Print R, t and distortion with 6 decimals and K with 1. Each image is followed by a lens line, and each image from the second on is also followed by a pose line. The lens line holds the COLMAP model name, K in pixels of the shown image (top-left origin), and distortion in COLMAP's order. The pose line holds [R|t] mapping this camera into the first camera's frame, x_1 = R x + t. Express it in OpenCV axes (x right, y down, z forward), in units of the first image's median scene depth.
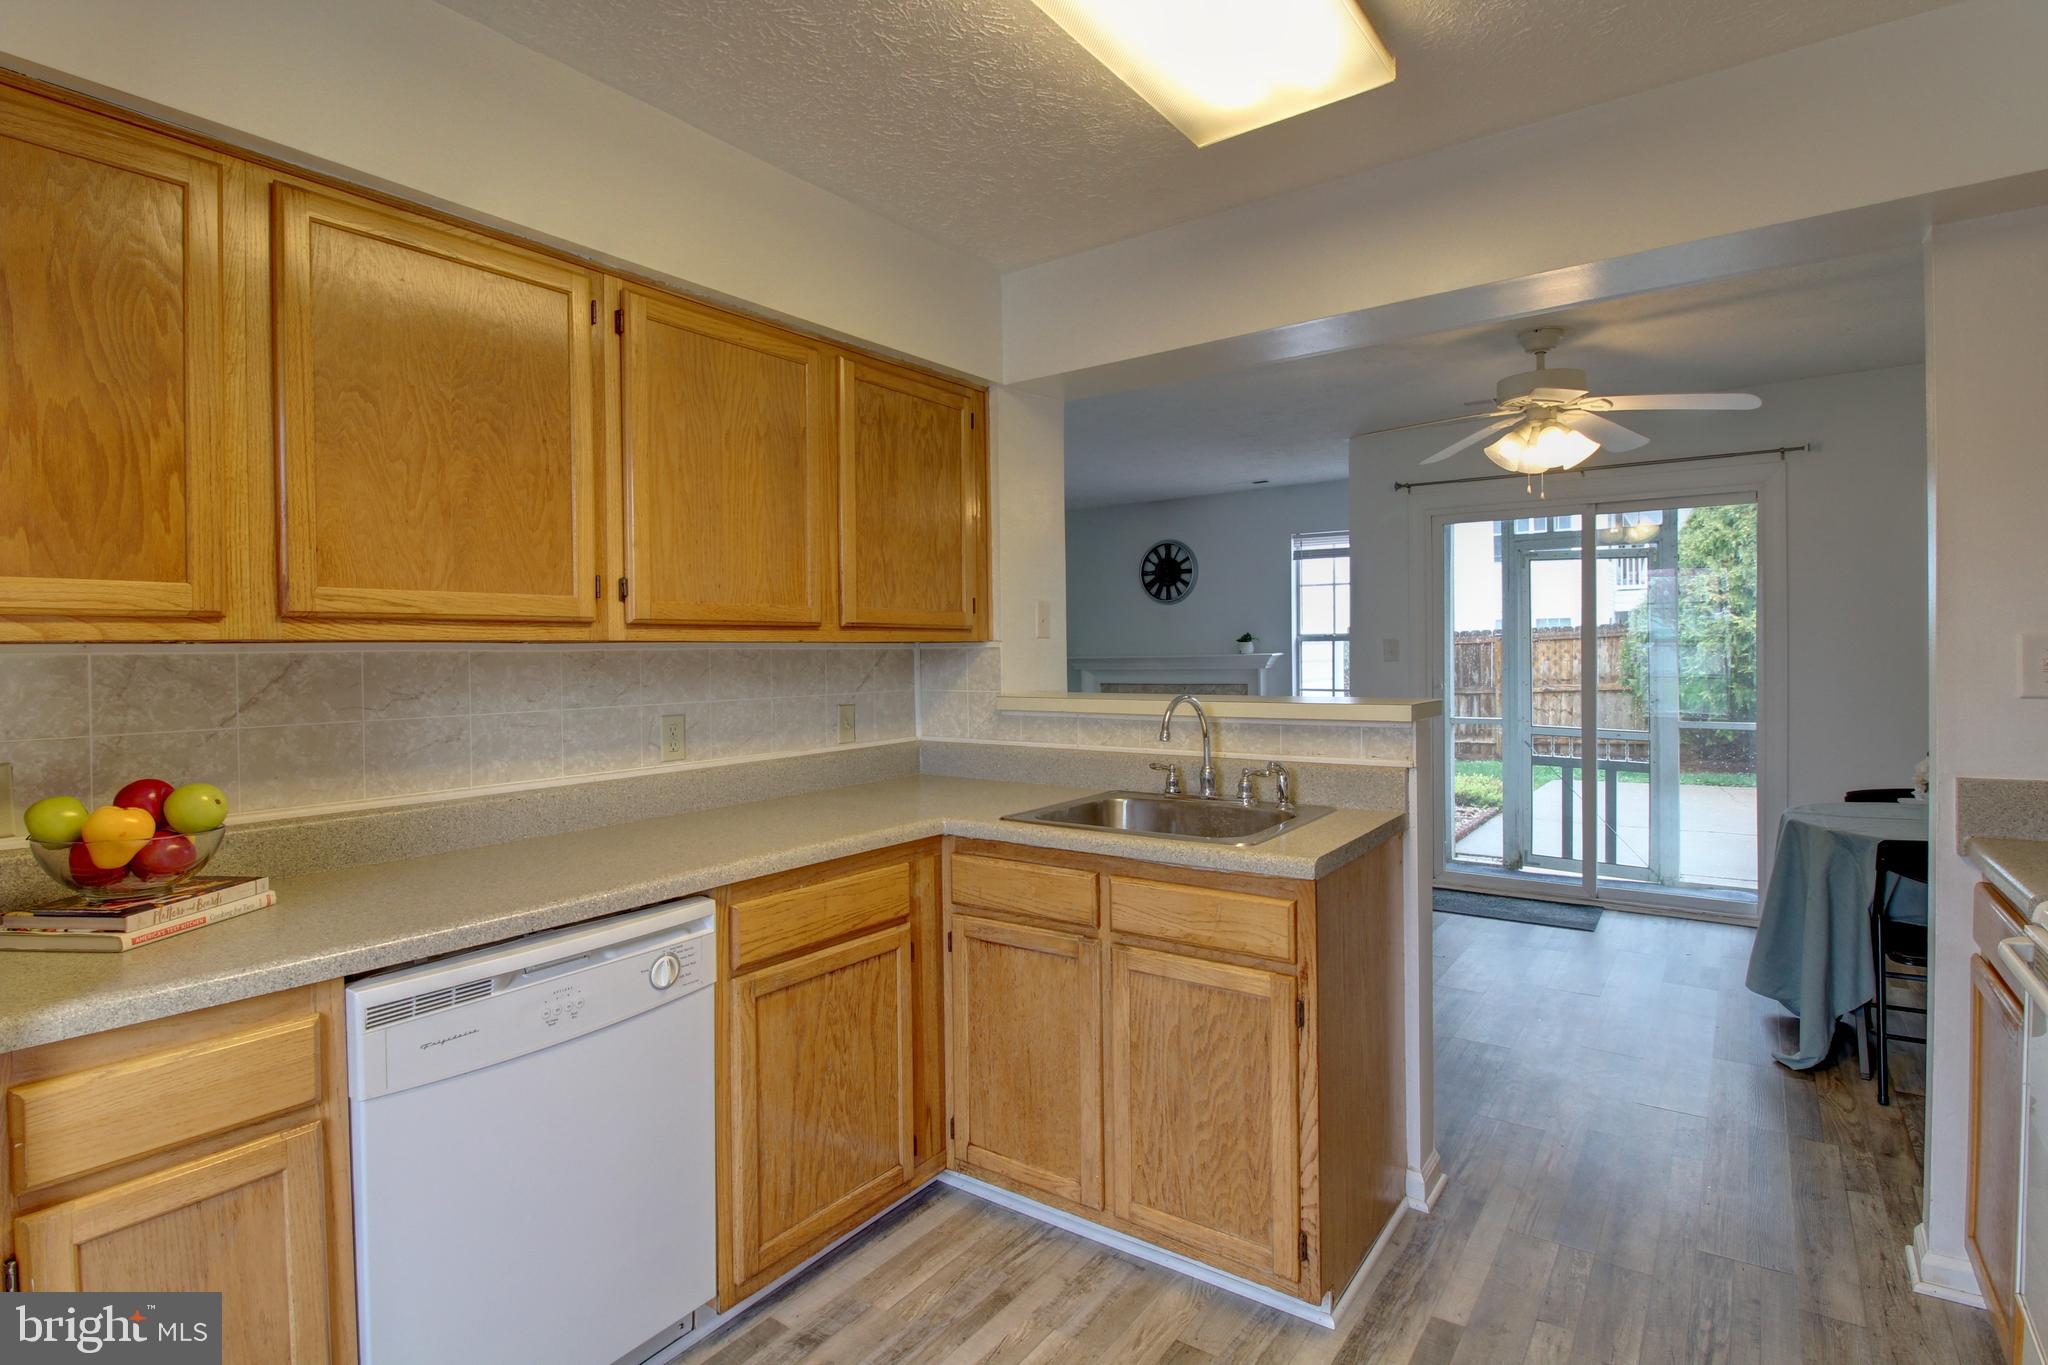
lens RADIAL K [[1018.5, 0, 1016.0], [0, 1018.5, 660.7], [0, 0, 1]] dist [0.000744, -0.012367]
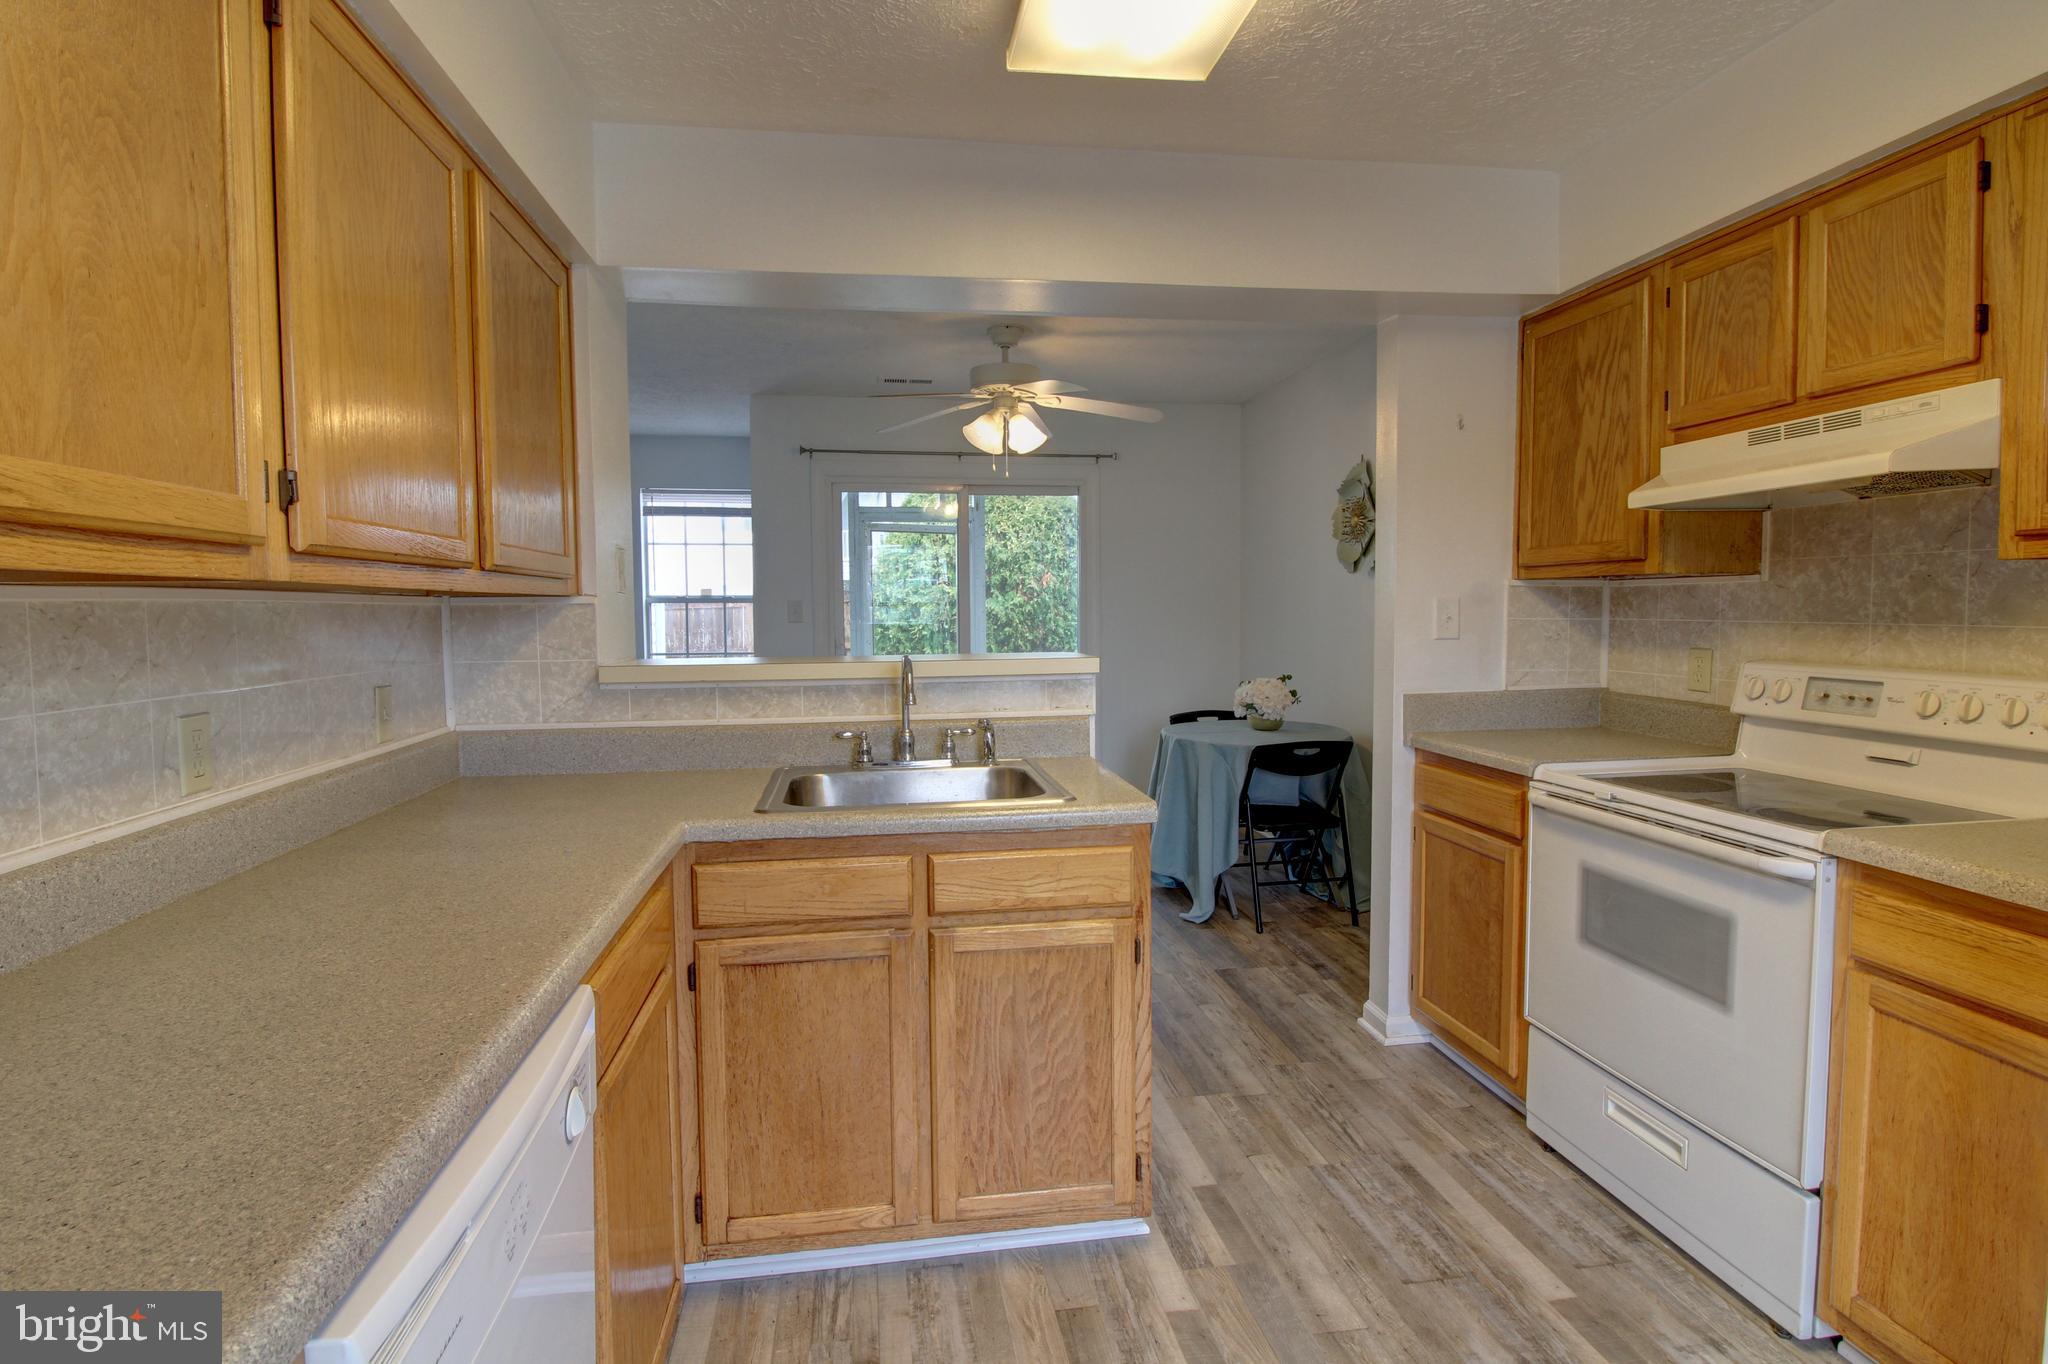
lens RADIAL K [[1018.5, 0, 1016.0], [0, 1018.5, 660.2], [0, 0, 1]] dist [0.000744, -0.012367]
pose [[0.712078, -0.031179, 0.701408, -0.439113], [0.007664, 0.999299, 0.036641, 0.005424], [-0.702059, -0.020716, 0.711818, 0.280647]]
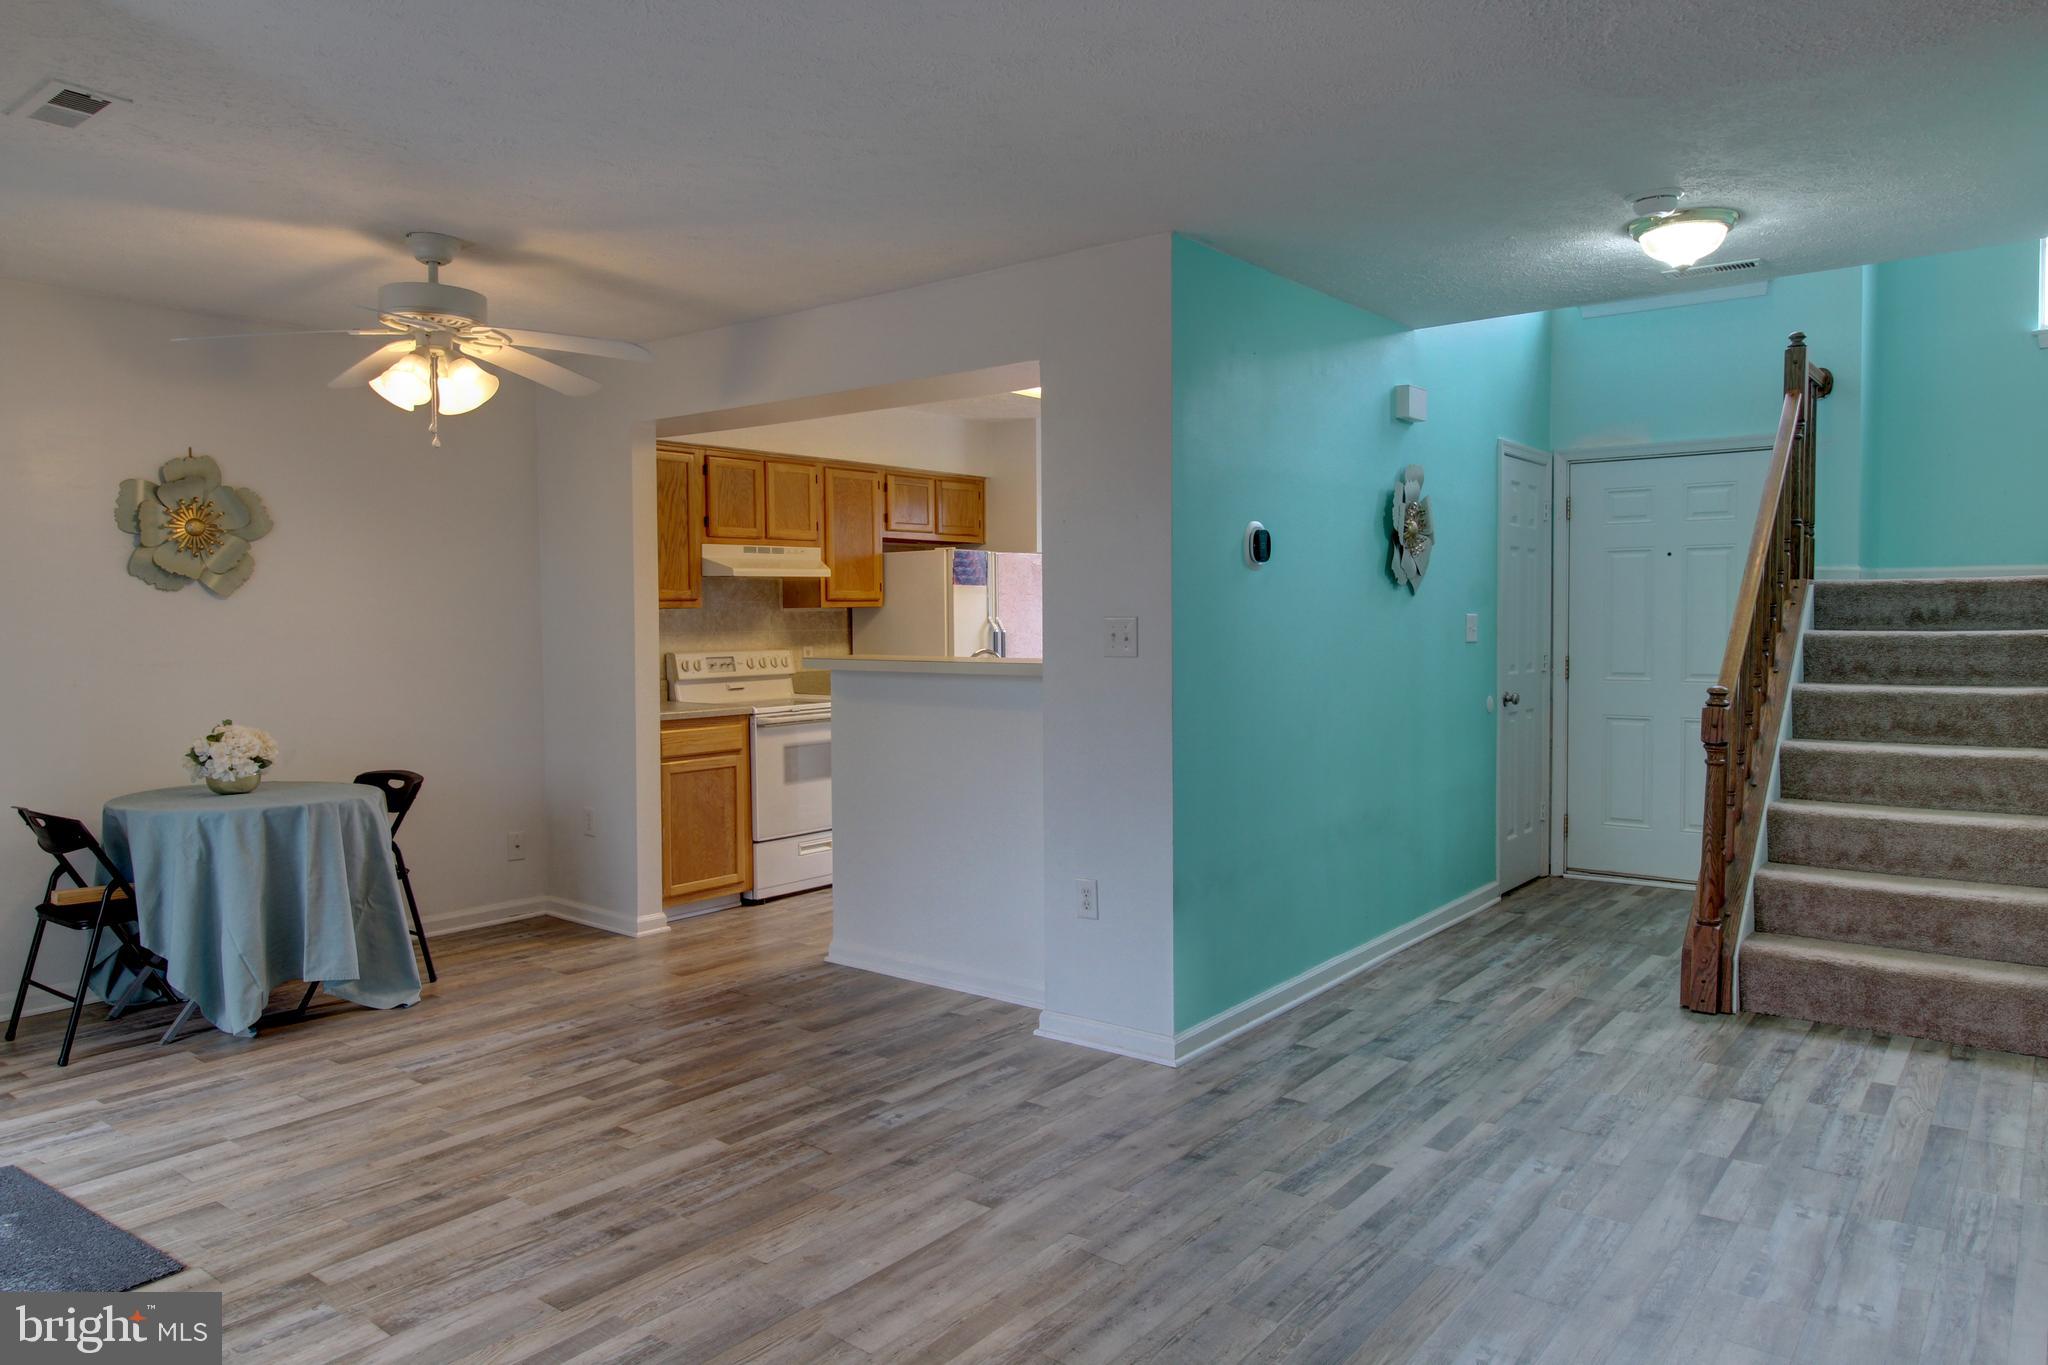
lens RADIAL K [[1342.2, 0, 1010.6], [0, 1342.2, 666.7], [0, 0, 1]] dist [0.004305, -0.004077]
pose [[-0.998822, 0.018494, 0.044867, 0.036085], [0.020759, 0.998506, 0.050552, -0.046059], [-0.043865, 0.051424, -0.997713, 3.208316]]
